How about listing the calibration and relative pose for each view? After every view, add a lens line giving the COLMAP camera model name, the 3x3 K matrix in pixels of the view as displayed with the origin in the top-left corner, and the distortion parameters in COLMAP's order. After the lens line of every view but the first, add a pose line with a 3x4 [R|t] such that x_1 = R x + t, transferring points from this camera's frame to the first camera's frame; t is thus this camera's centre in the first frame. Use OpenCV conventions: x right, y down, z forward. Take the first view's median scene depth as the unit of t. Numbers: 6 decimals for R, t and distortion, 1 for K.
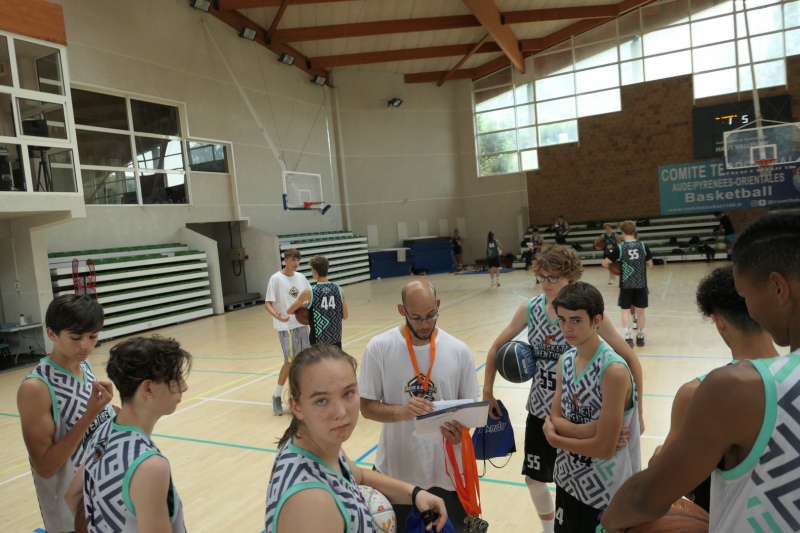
lens RADIAL K [[560.3, 0, 400.0], [0, 560.3, 266.5], [0, 0, 1]] dist [-0.012163, 0.004025]
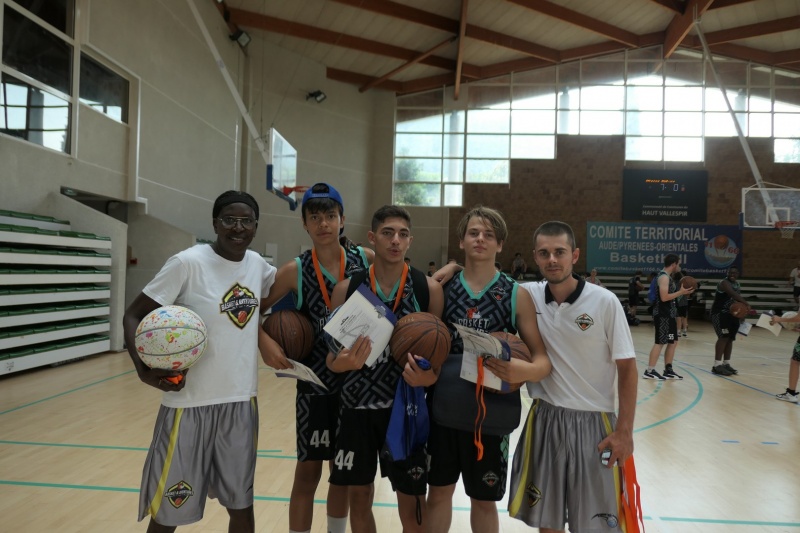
lens RADIAL K [[560.3, 0, 400.0], [0, 560.3, 266.5], [0, 0, 1]] dist [-0.012163, 0.004025]
pose [[0.906696, 0.115397, 0.405692, -0.219636], [-0.078254, 0.991170, -0.107040, 0.027691], [-0.414462, 0.065306, 0.907720, 0.263892]]
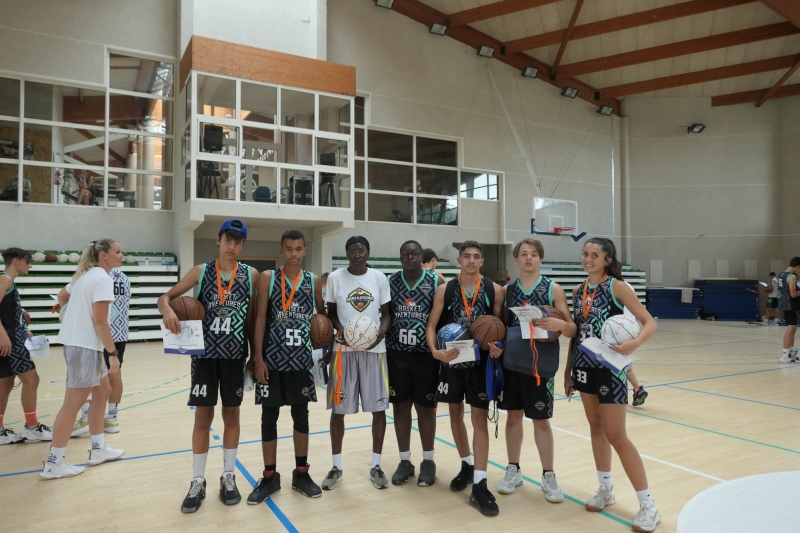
lens RADIAL K [[560.3, 0, 400.0], [0, 560.3, 266.5], [0, 0, 1]] dist [-0.012163, 0.004025]
pose [[0.832242, 0.073425, -0.549529, 0.117514], [-0.109625, 0.993415, -0.033288, 0.015253], [0.543466, 0.087946, 0.834811, -0.001220]]
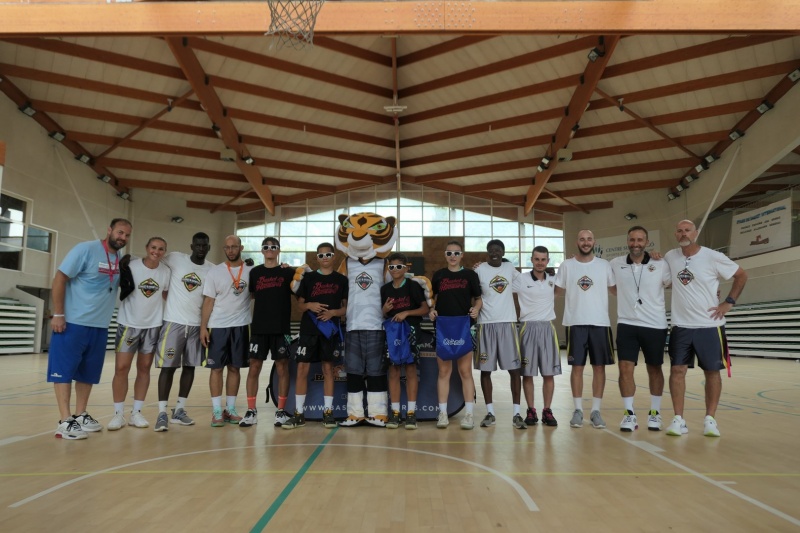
lens RADIAL K [[560.3, 0, 400.0], [0, 560.3, 266.5], [0, 0, 1]] dist [-0.012163, 0.004025]
pose [[0.889512, 0.141826, 0.434343, -0.113409], [-0.049269, 0.974836, -0.217412, 0.095096], [-0.454248, 0.171990, 0.874116, -0.453835]]
